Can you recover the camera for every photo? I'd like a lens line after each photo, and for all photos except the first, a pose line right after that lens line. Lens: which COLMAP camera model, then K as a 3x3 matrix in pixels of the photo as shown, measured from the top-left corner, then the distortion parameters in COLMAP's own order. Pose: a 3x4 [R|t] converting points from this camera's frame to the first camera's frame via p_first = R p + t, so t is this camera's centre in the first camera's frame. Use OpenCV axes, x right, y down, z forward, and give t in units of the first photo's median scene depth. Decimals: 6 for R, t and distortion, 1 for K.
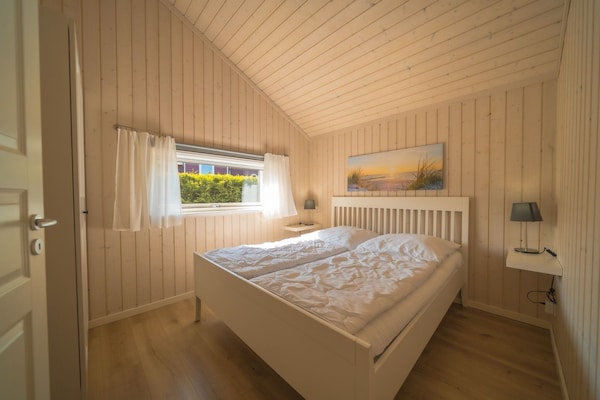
lens RADIAL K [[209.8, 0, 300.0], [0, 209.8, 200.0], [0, 0, 1]] dist [-0.000033, -0.000001]
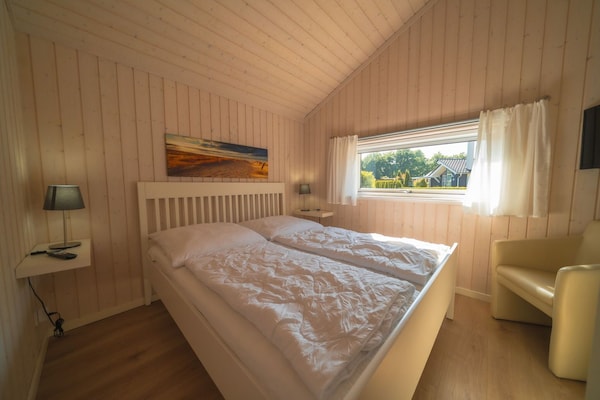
lens RADIAL K [[209.8, 0, 300.0], [0, 209.8, 200.0], [0, 0, 1]] dist [-0.000033, -0.000001]
pose [[0.026571, 0.084719, -0.996051, 0.673746], [-0.012151, 0.996356, 0.084421, -0.007579], [0.999573, 0.009860, 0.027504, 0.665233]]
